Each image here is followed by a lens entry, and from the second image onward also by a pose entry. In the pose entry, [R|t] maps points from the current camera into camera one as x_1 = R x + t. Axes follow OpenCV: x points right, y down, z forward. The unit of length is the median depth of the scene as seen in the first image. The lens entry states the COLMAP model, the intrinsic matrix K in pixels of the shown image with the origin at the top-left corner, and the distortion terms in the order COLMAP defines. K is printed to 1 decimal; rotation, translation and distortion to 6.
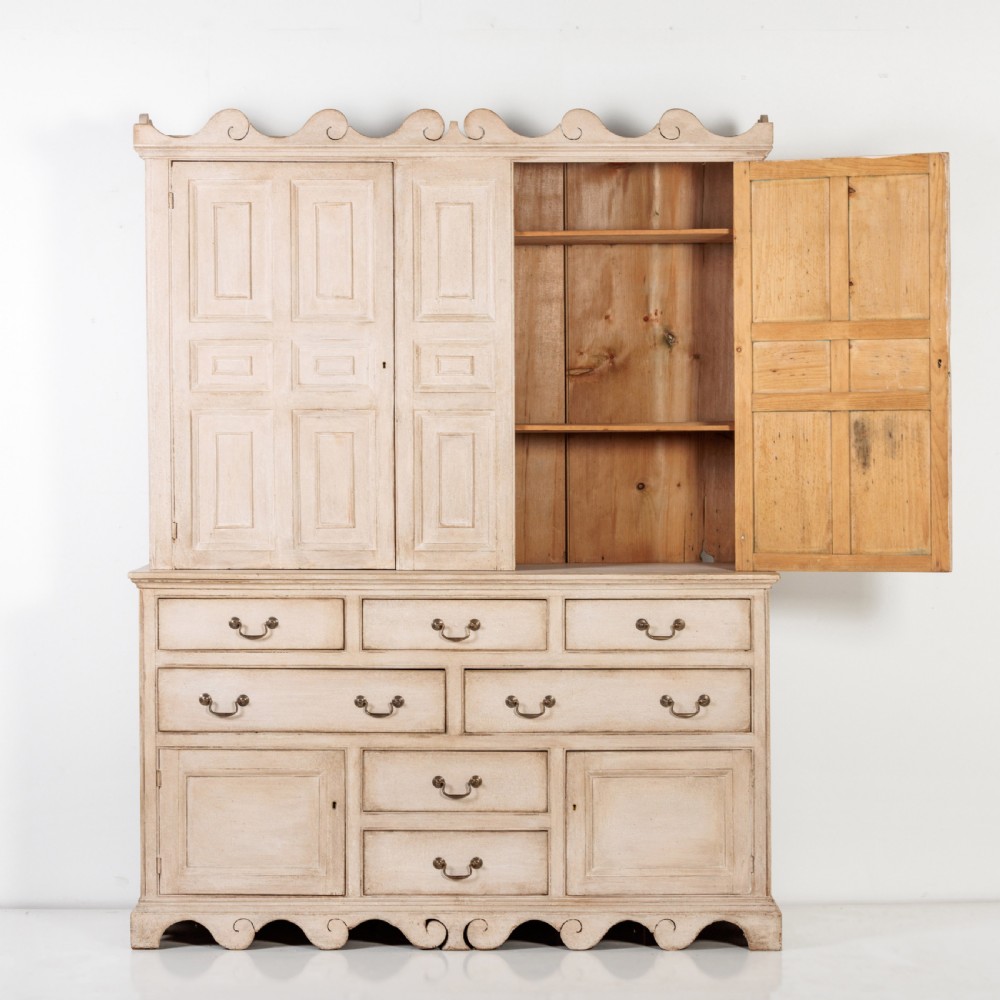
lens RADIAL K [[2775.0, 0, 530.0], [0, 2775.0, 462.1], [0, 0, 1]] dist [-0.041023, -0.474348]
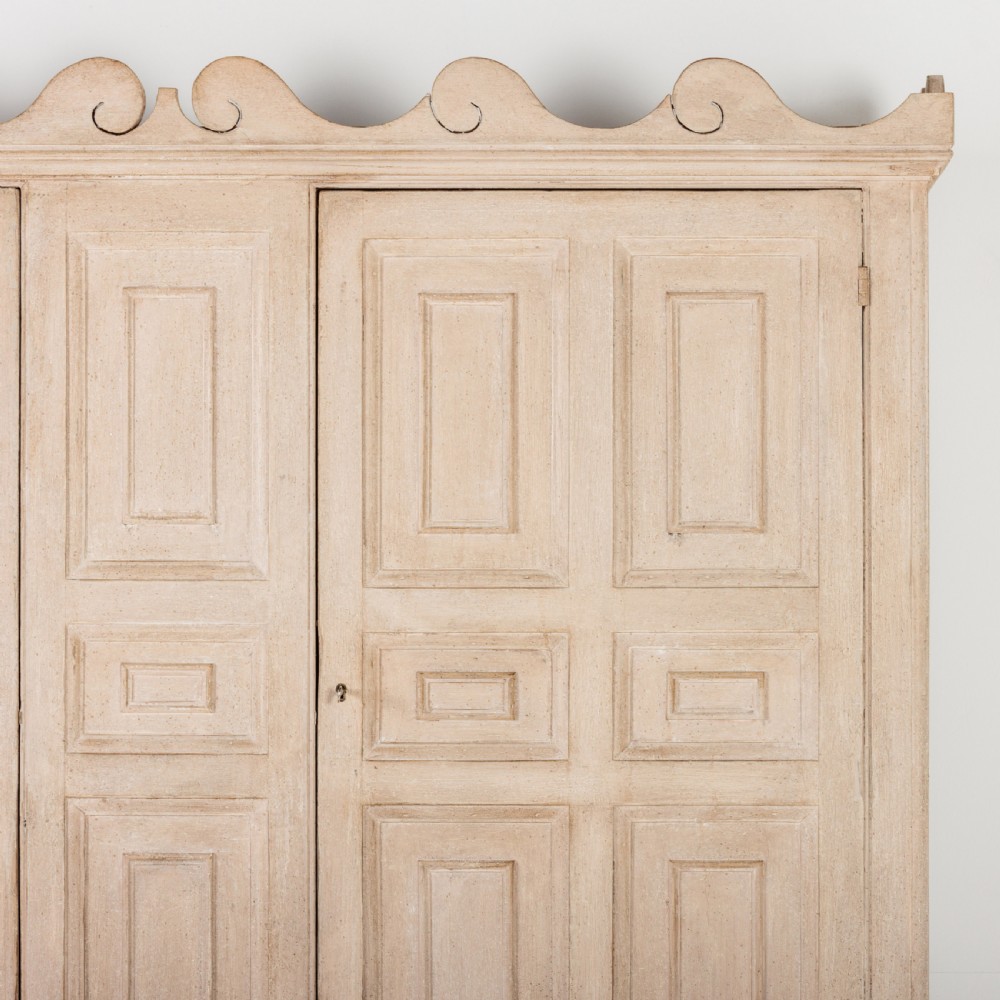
lens RADIAL K [[3517.7, 0, 501.0], [0, 3517.7, 415.8], [0, 0, 1]] dist [-0.103444, 0.026651]
pose [[0.999953, 0.002818, -0.009225, 0.026163], [-0.003224, 0.999012, -0.044322, -0.051898], [0.009091, 0.044349, 0.998975, 0.486094]]
